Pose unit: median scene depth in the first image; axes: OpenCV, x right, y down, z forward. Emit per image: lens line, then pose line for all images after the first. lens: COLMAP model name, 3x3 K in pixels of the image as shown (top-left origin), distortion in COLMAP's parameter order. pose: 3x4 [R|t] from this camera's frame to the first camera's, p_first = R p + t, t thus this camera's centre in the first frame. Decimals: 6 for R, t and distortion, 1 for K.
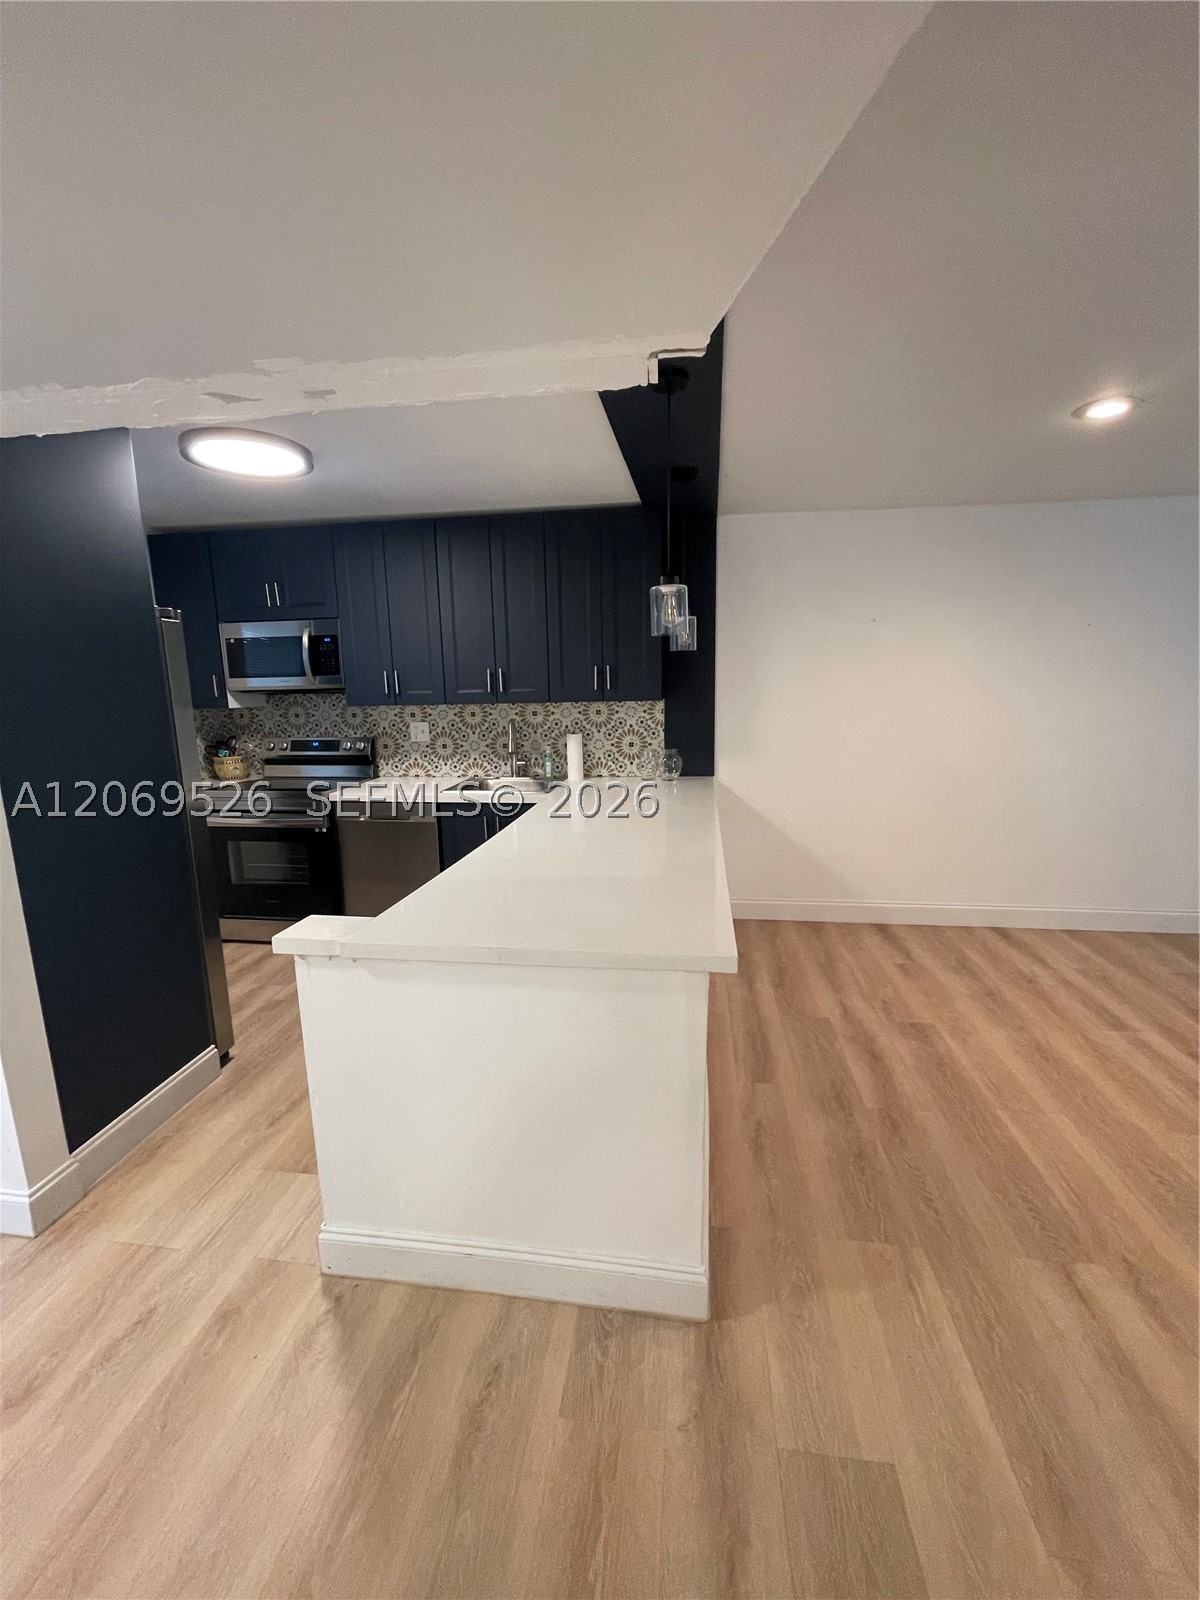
lens RADIAL K [[649.0, 0, 600.0], [0, 649.0, 800.0], [0, 0, 1]] dist [-0.004095, -0.000261]
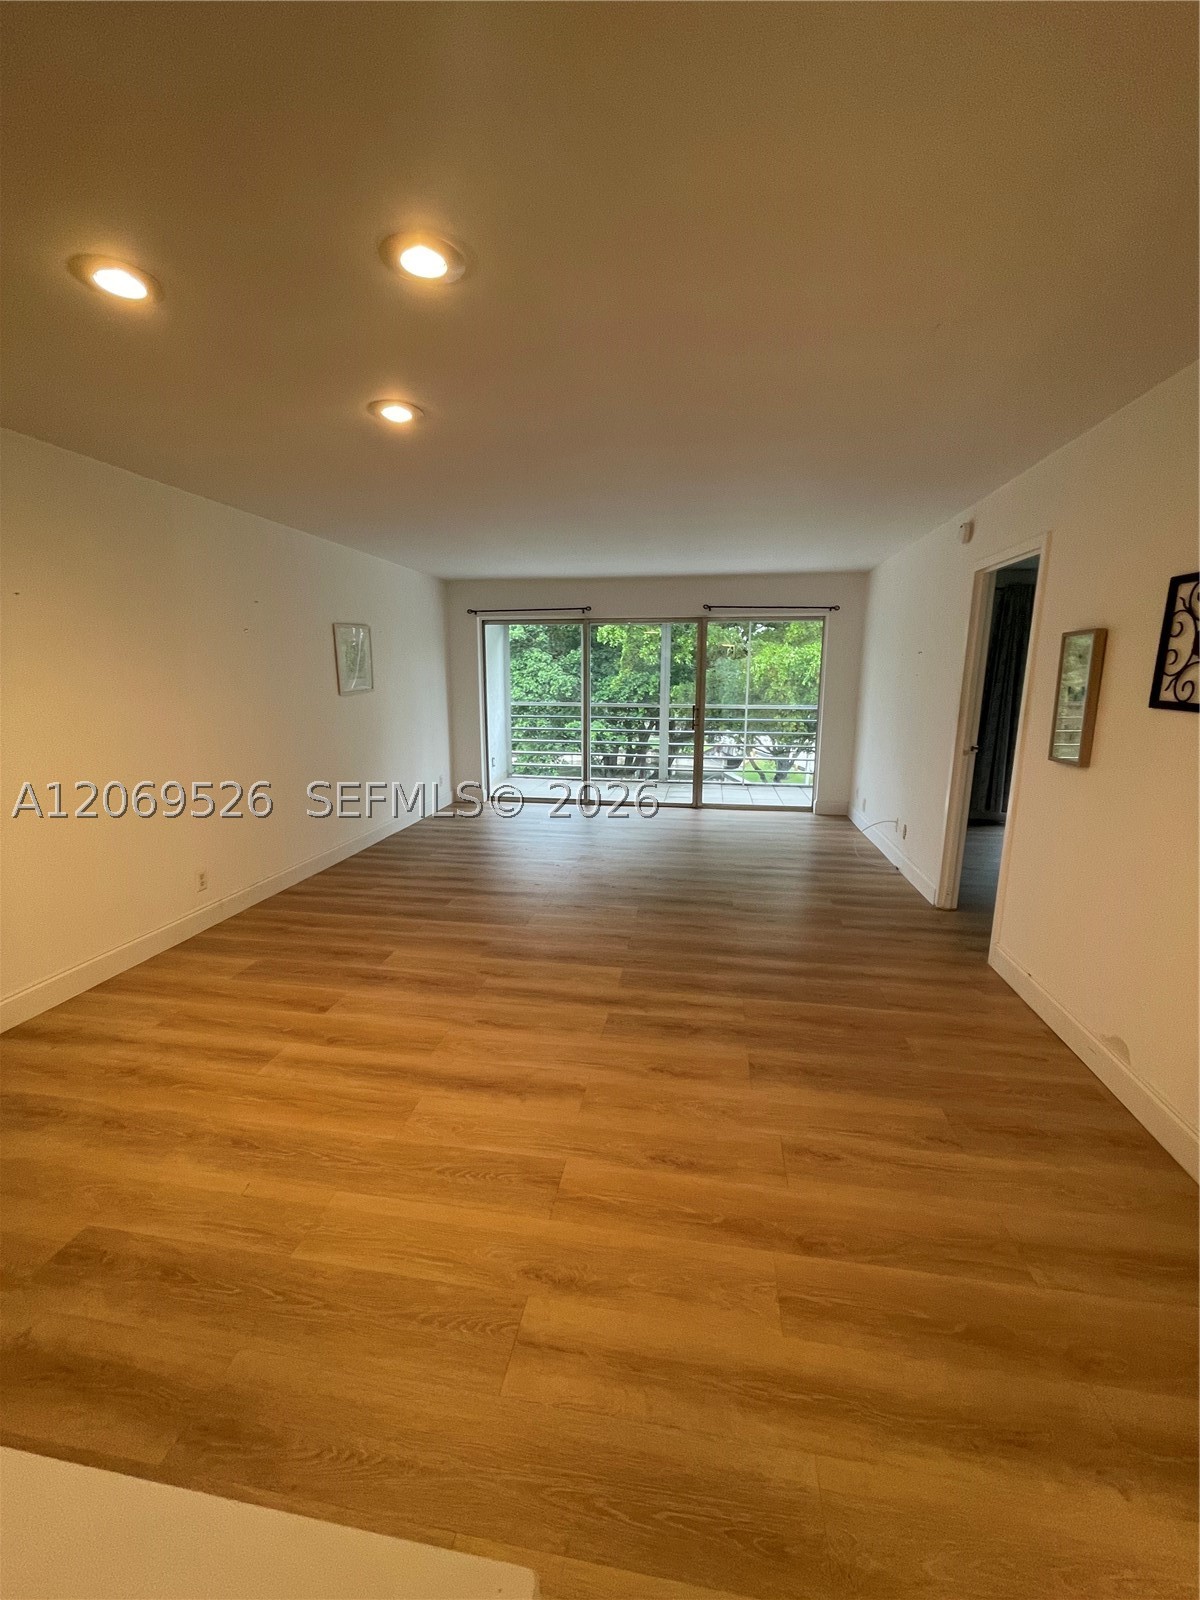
lens RADIAL K [[649.0, 0, 600.0], [0, 649.0, 800.0], [0, 0, 1]] dist [-0.004095, -0.000261]
pose [[0.023094, -0.179111, 0.983558, -0.001723], [0.175741, 0.969227, 0.172375, -0.066036], [-0.984165, 0.168871, 0.053860, 0.426250]]
